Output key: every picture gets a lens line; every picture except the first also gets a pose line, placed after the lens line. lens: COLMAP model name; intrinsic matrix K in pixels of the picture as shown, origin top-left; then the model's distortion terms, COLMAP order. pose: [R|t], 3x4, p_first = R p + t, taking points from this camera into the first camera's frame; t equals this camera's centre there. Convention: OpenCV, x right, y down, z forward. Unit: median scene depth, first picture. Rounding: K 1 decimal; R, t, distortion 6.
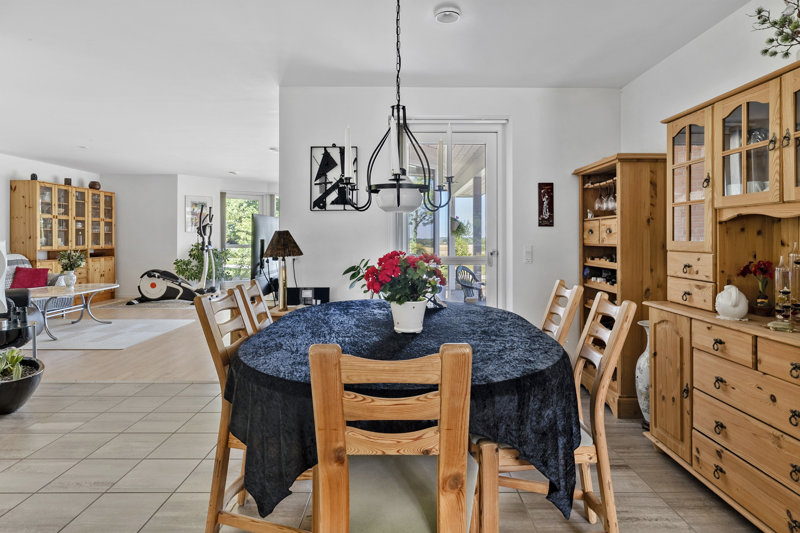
lens RADIAL K [[460.6, 0, 405.3], [0, 460.6, 259.7], [0, 0, 1]] dist [0.002009, -0.001147]
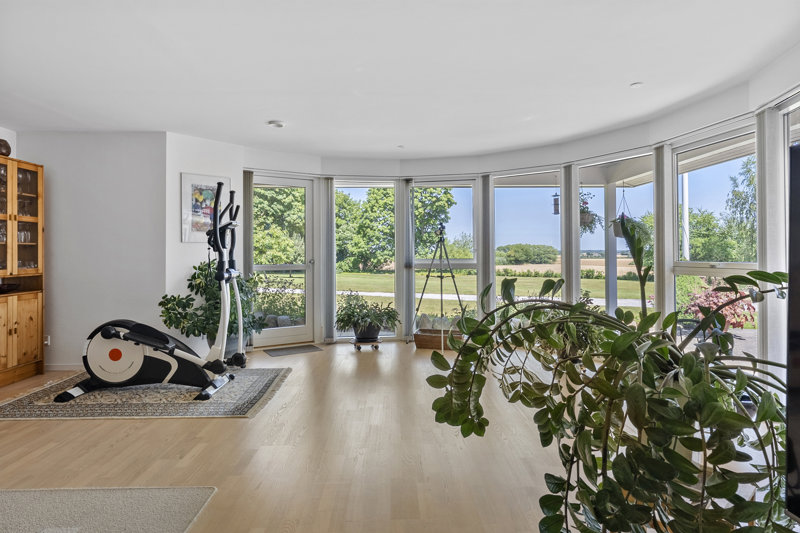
lens RADIAL K [[460.6, 0, 393.0], [0, 460.6, 264.6], [0, 0, 1]] dist [0.002009, -0.001147]
pose [[0.999966, -0.008005, 0.002012, -0.254971], [0.008044, 0.999764, -0.020185, -0.023809], [-0.001850, 0.020200, 0.999794, 0.510215]]
